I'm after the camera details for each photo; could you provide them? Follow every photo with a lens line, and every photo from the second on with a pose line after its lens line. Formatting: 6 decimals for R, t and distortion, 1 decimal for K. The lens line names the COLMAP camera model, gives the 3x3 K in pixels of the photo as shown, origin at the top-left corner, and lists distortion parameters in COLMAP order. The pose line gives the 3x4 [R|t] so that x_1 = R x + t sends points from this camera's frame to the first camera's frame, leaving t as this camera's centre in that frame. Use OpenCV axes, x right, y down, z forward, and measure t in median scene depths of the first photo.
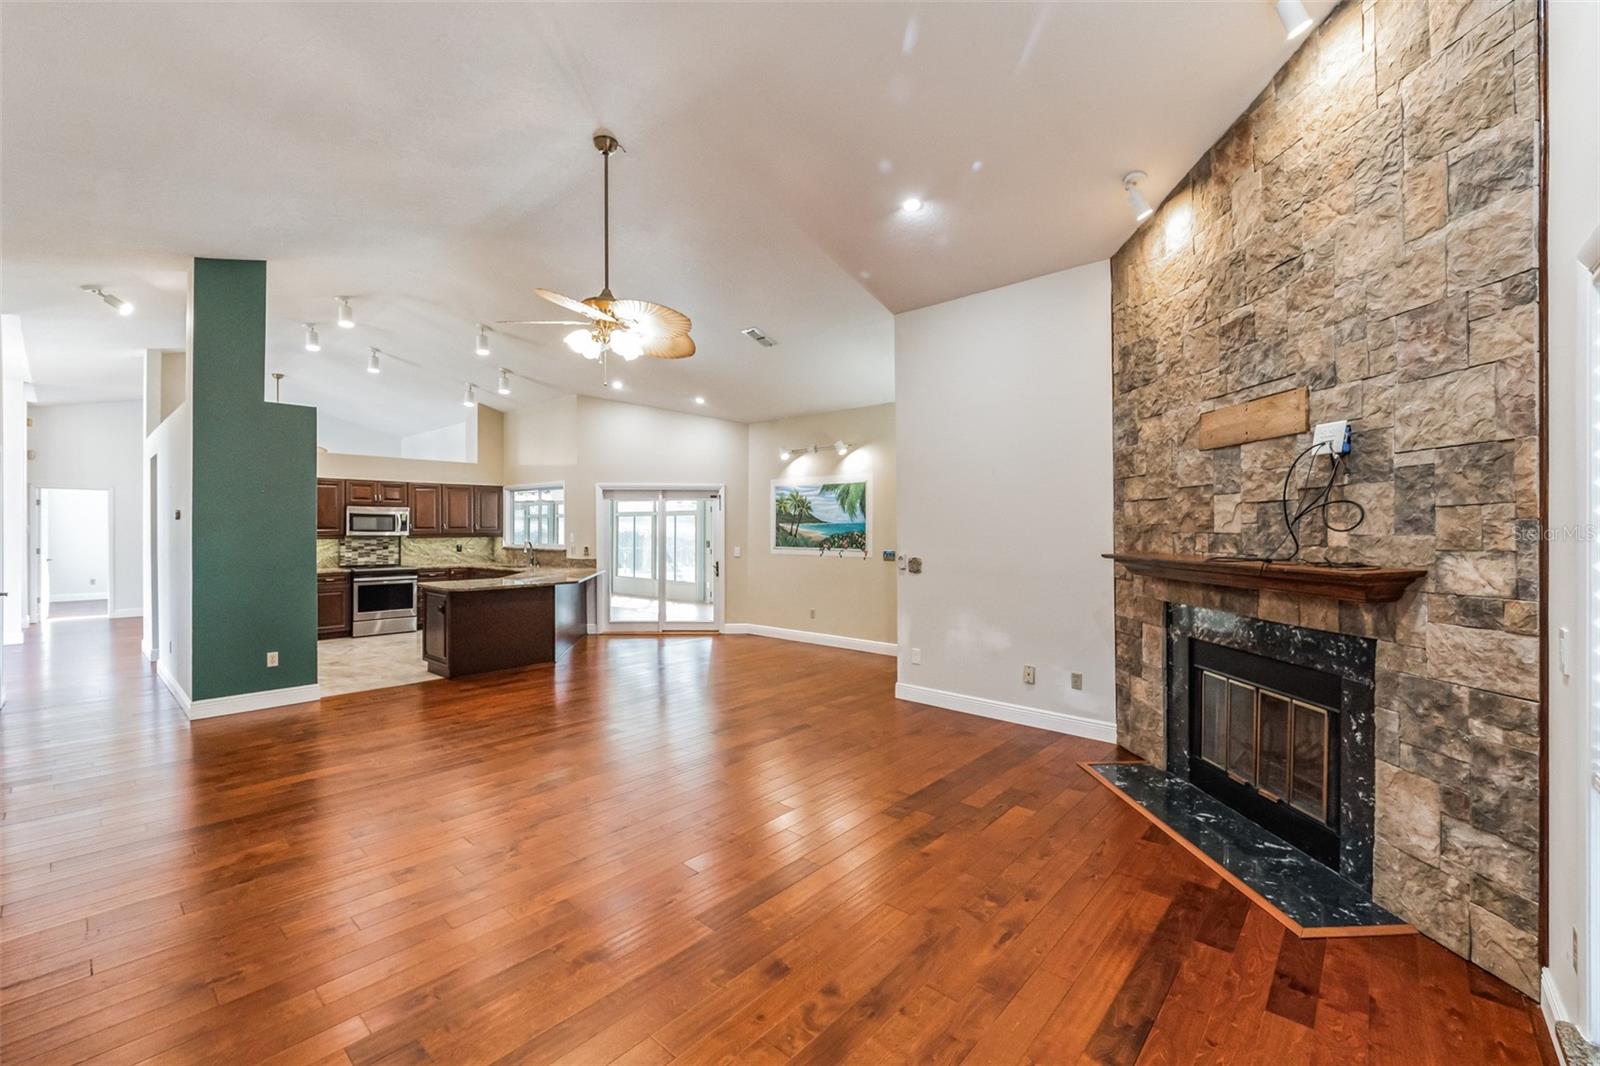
lens RADIAL K [[657.7, 0, 811.0], [0, 657.7, 529.9], [0, 0, 1]] dist [0.001438, -0.011227]
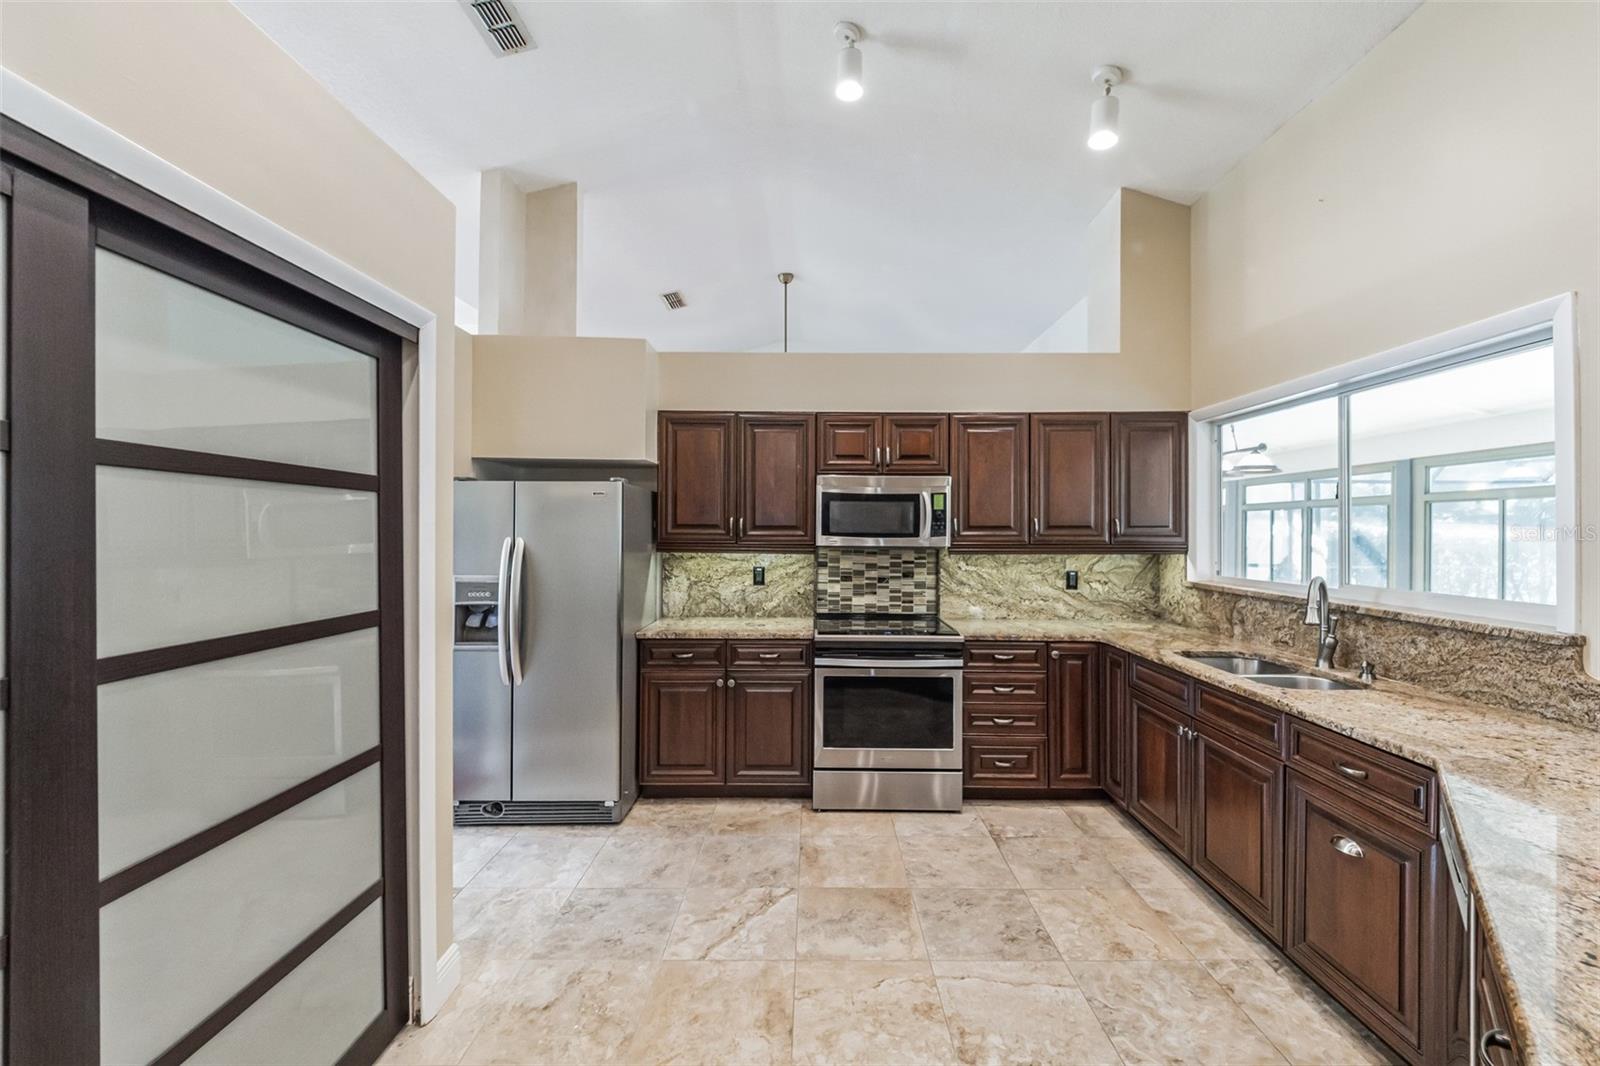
lens RADIAL K [[663.8, 0, 808.6], [0, 663.8, 521.2], [0, 0, 1]] dist [0.016965, -0.022204]
pose [[0.649485, -0.007082, -0.760342, -0.426990], [-0.006016, 0.999877, -0.014452, -0.001104], [0.760351, 0.013960, 0.649363, 0.792327]]
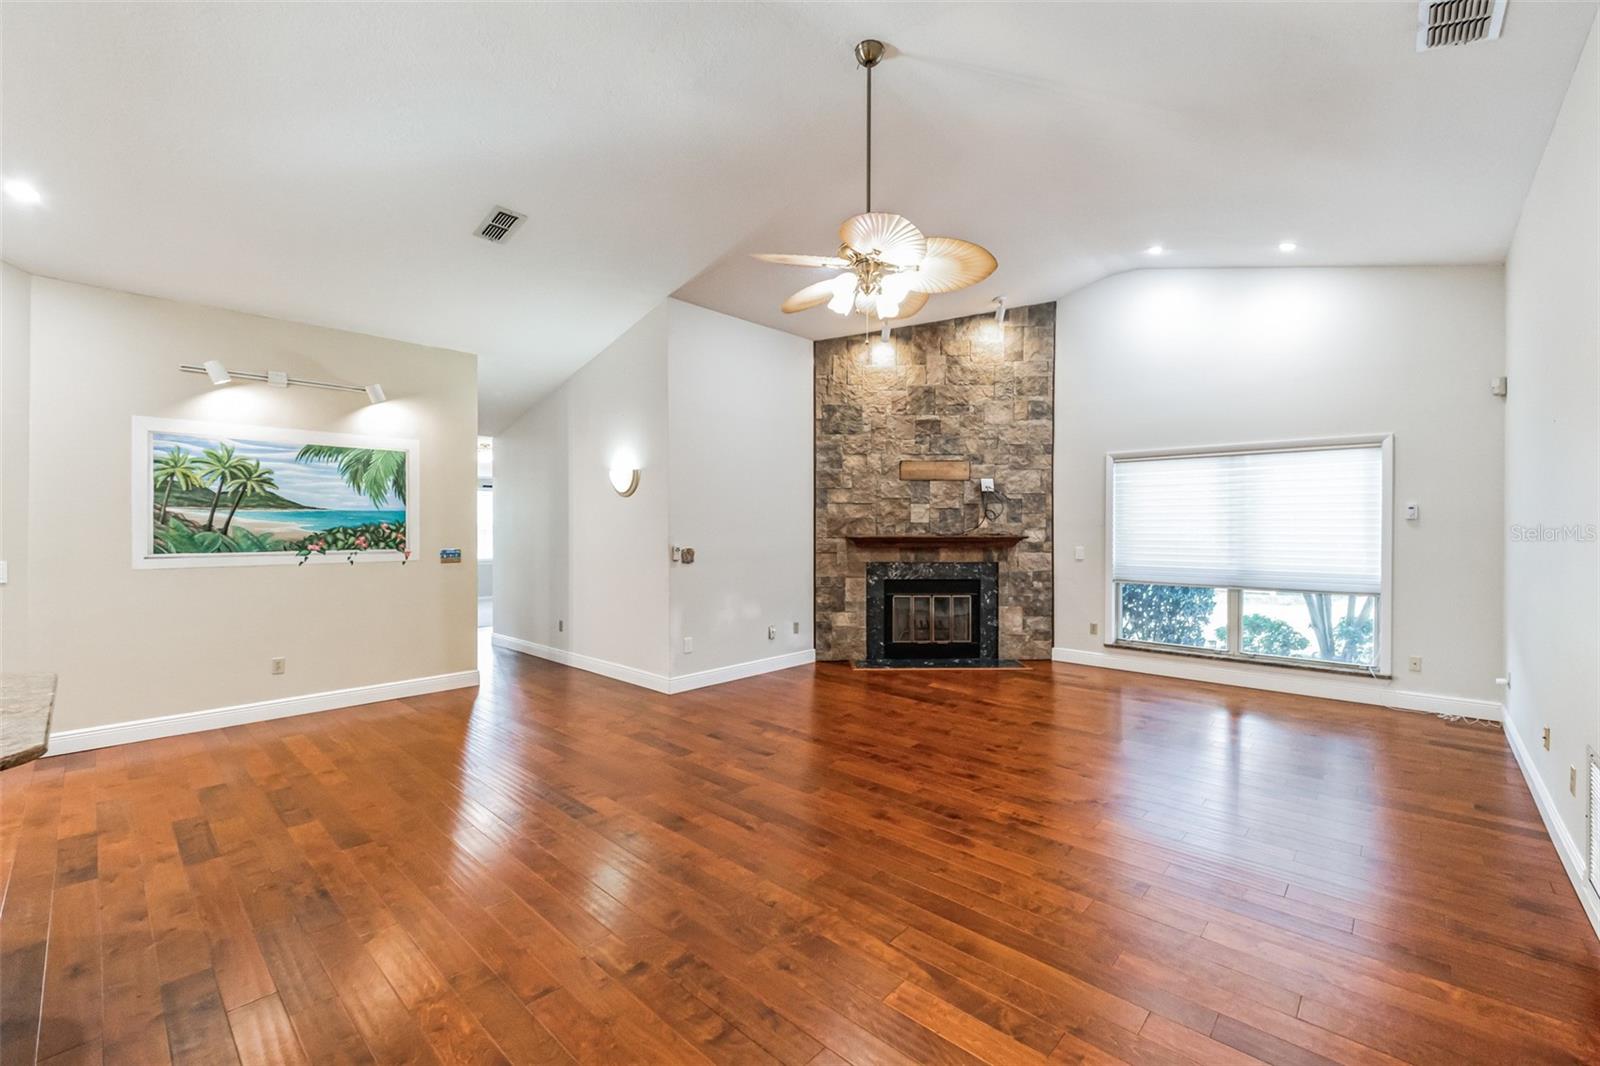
lens RADIAL K [[657.7, 0, 811.0], [0, 657.7, 529.9], [0, 0, 1]] dist [0.001438, -0.011227]
pose [[0.013901, -0.006609, 0.999882, -0.581330], [0.001282, 0.999977, 0.006591, 0.005250], [-0.999903, 0.001191, 0.013909, 0.544037]]
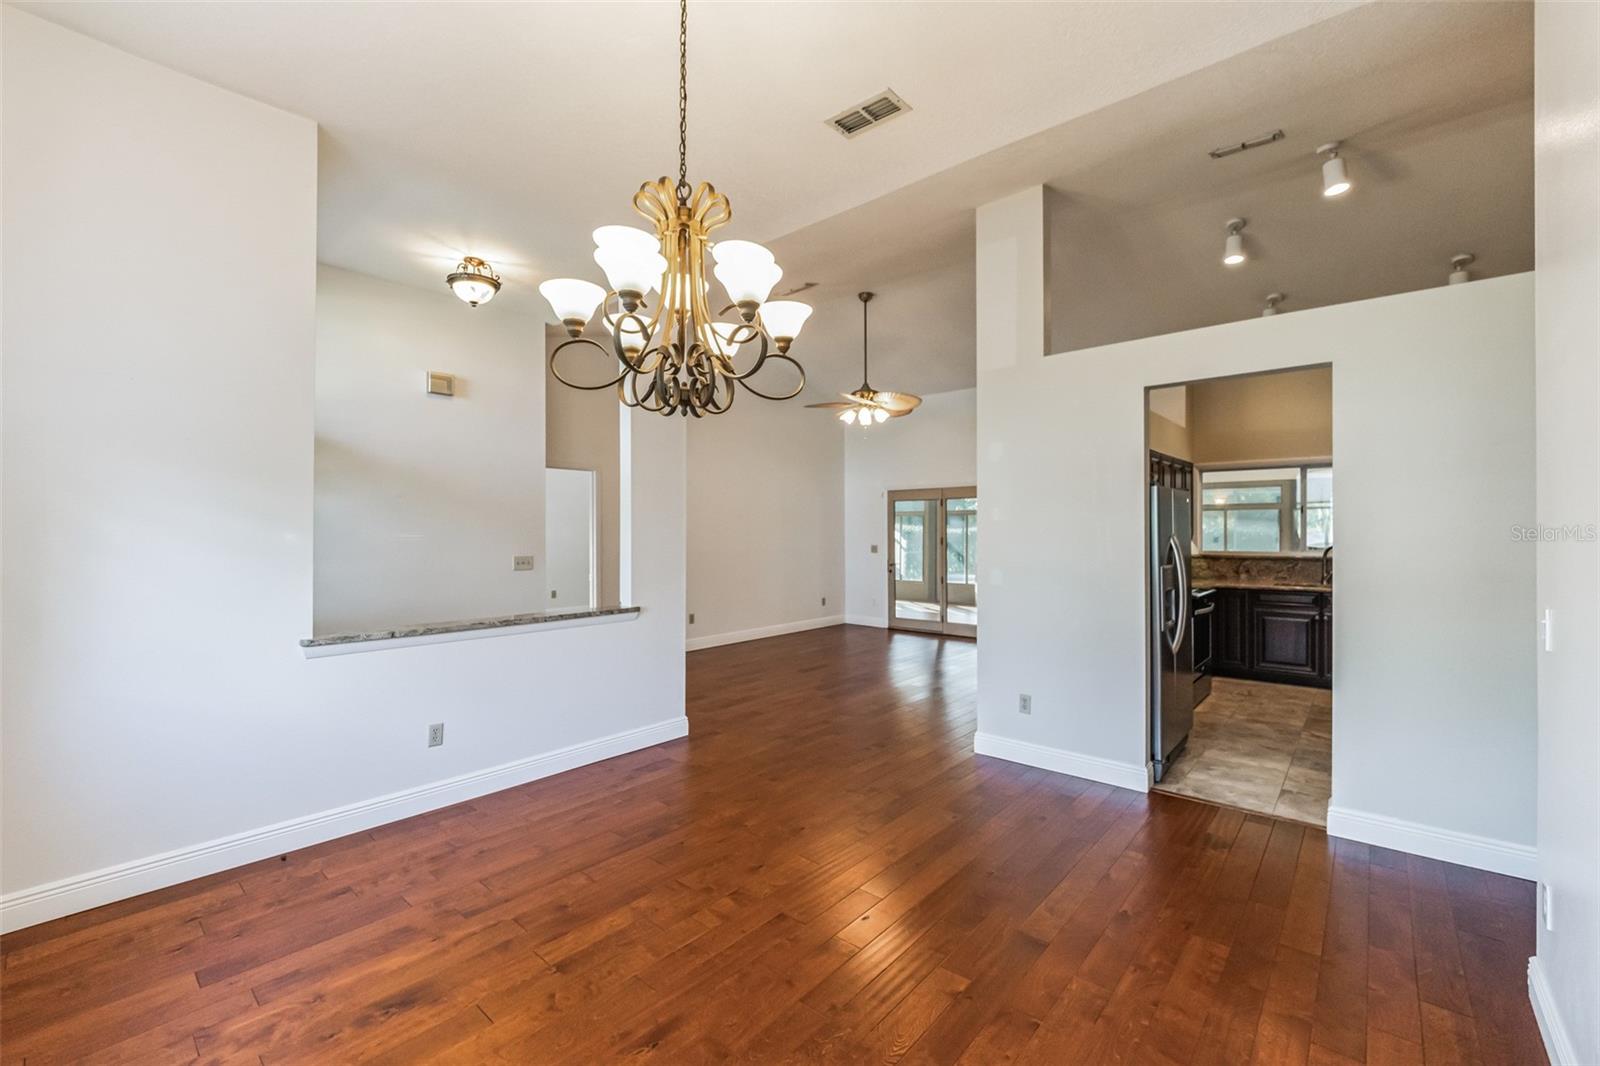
lens RADIAL K [[657.7, 0, 811.0], [0, 657.7, 529.9], [0, 0, 1]] dist [0.001438, -0.011227]
pose [[0.999997, -0.001842, -0.001792, -1.115474], [0.001831, 0.999981, -0.005860, 0.004876], [0.001803, 0.005857, 0.999981, 0.433068]]
